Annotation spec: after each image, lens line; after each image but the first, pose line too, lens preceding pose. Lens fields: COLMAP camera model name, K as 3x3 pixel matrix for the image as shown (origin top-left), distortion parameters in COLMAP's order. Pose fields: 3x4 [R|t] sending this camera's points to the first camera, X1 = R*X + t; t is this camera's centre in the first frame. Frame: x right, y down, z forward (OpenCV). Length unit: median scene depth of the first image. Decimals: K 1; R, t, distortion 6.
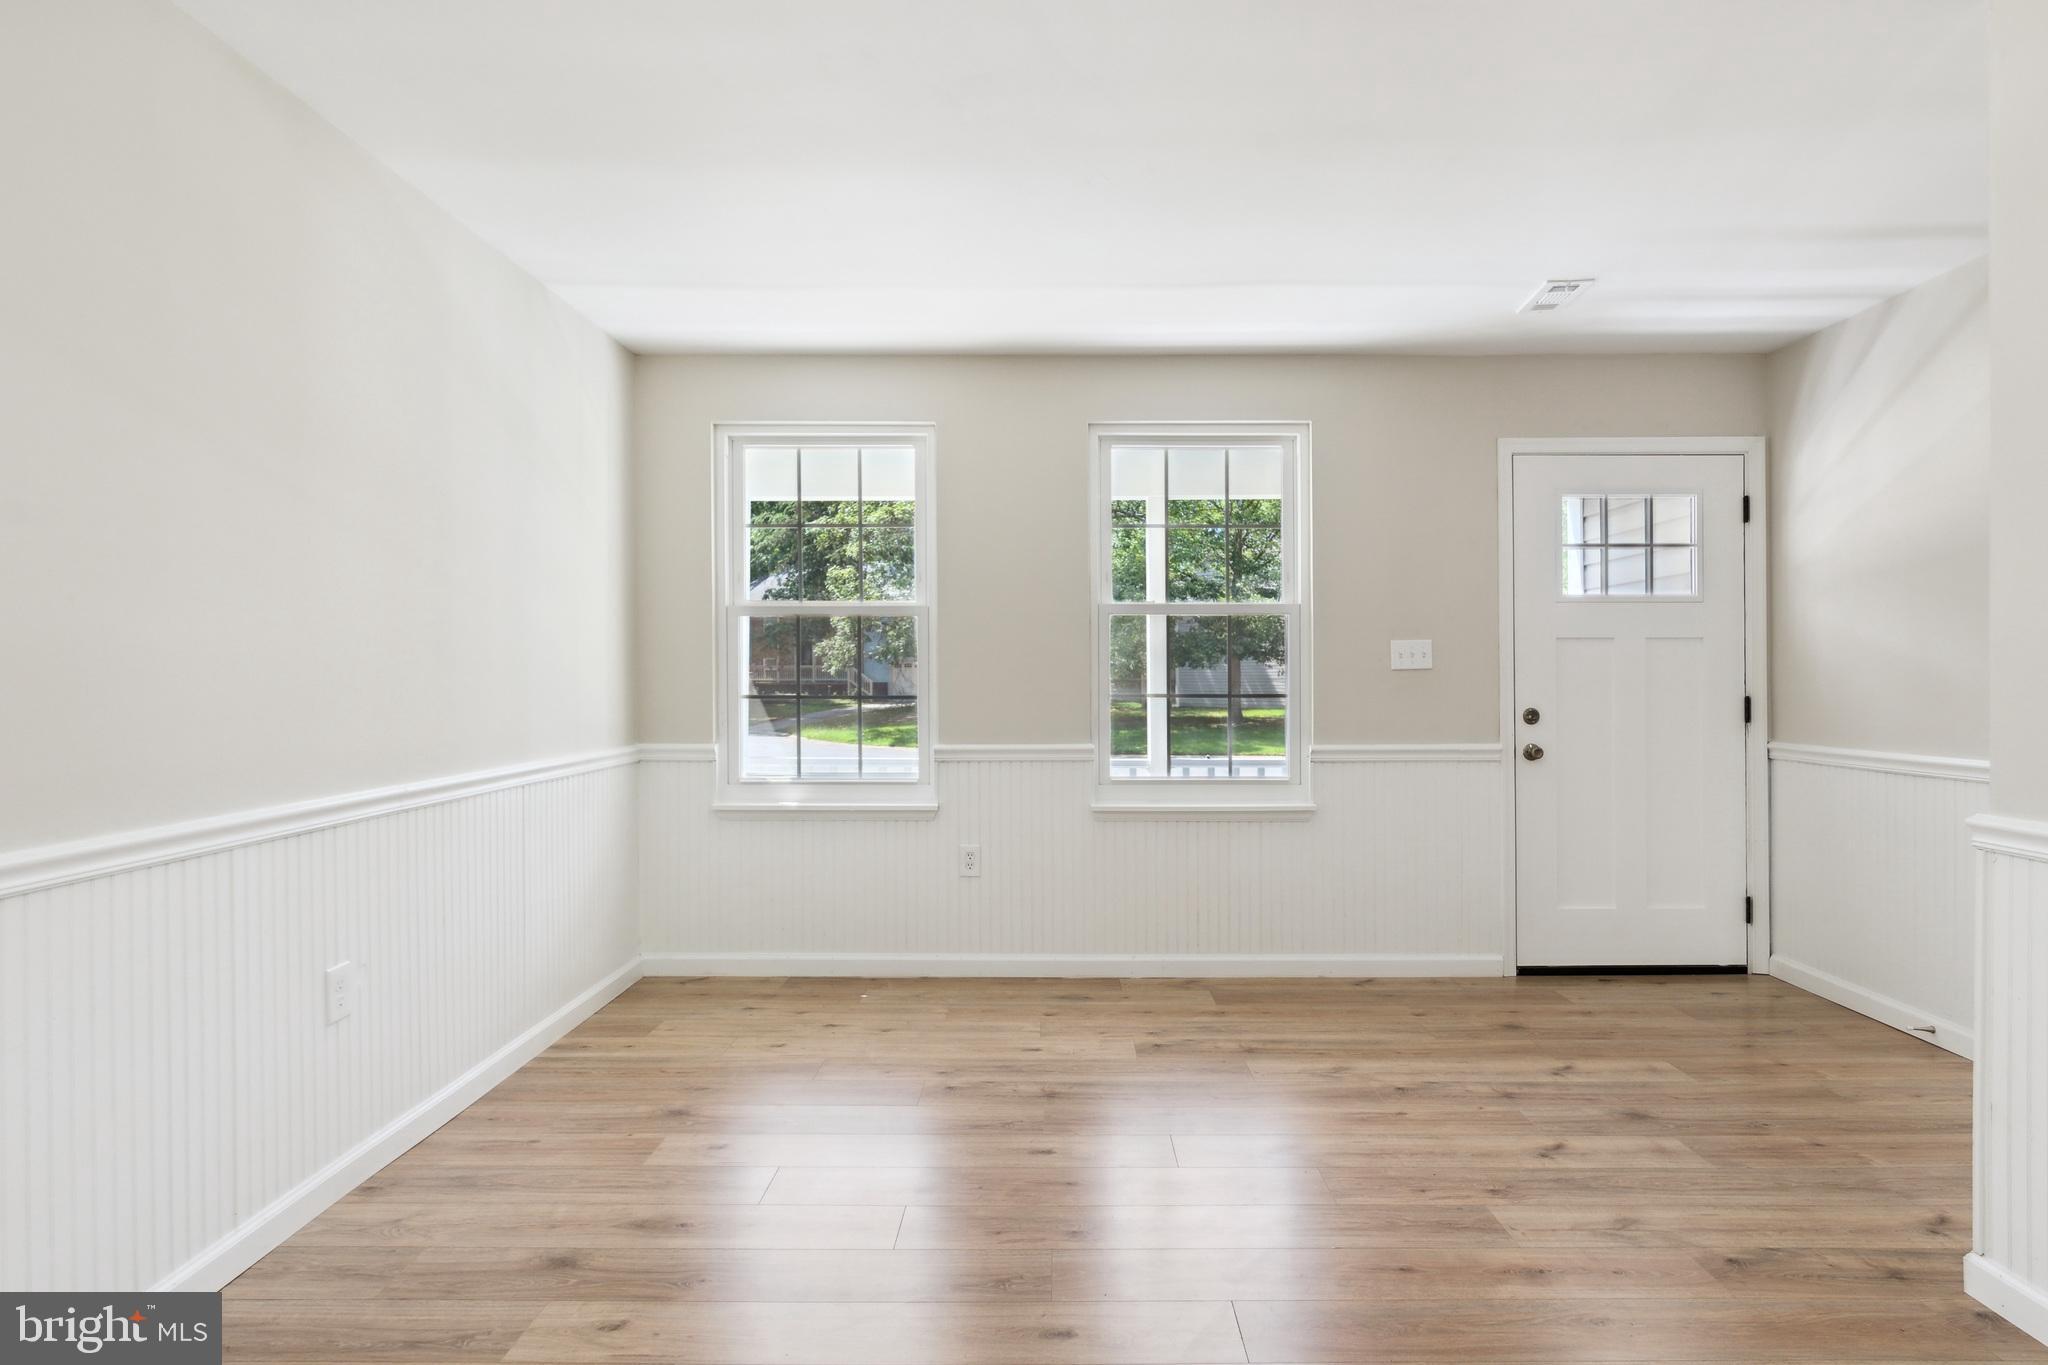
lens RADIAL K [[962.2, 0, 1029.0], [0, 962.2, 682.3], [0, 0, 1]] dist [-0.000434, -0.000129]
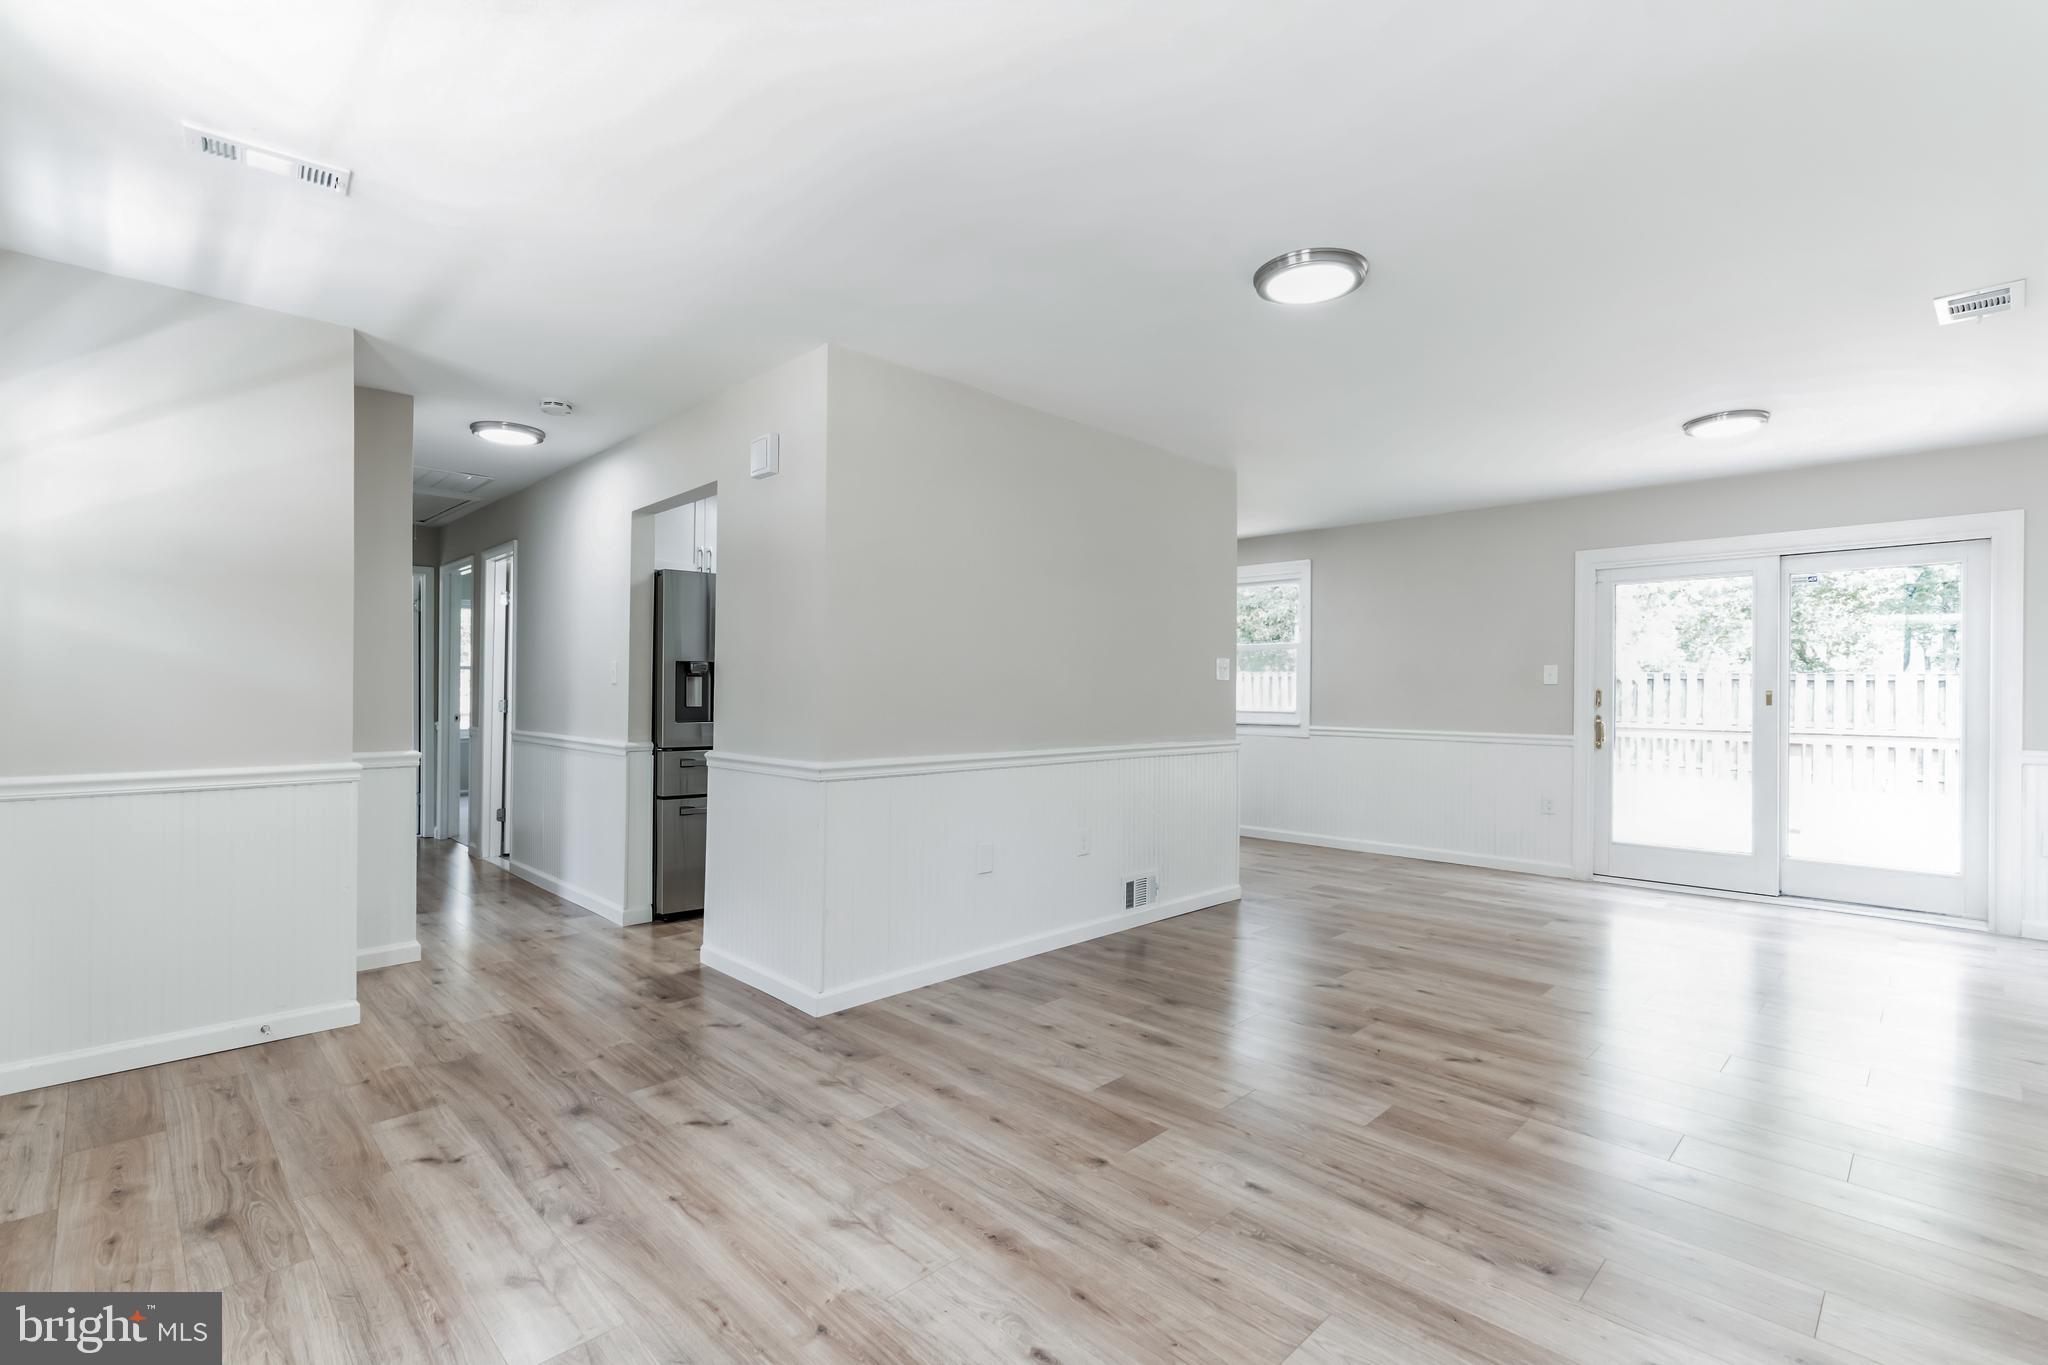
lens RADIAL K [[962.2, 0, 1028.9], [0, 962.2, 683.6], [0, 0, 1]] dist [-0.000434, -0.000129]
pose [[-0.701596, -0.000283, 0.712575, -0.430335], [-0.004229, 0.999984, -0.003767, -0.009958], [-0.712563, -0.005656, -0.701586, 1.319662]]
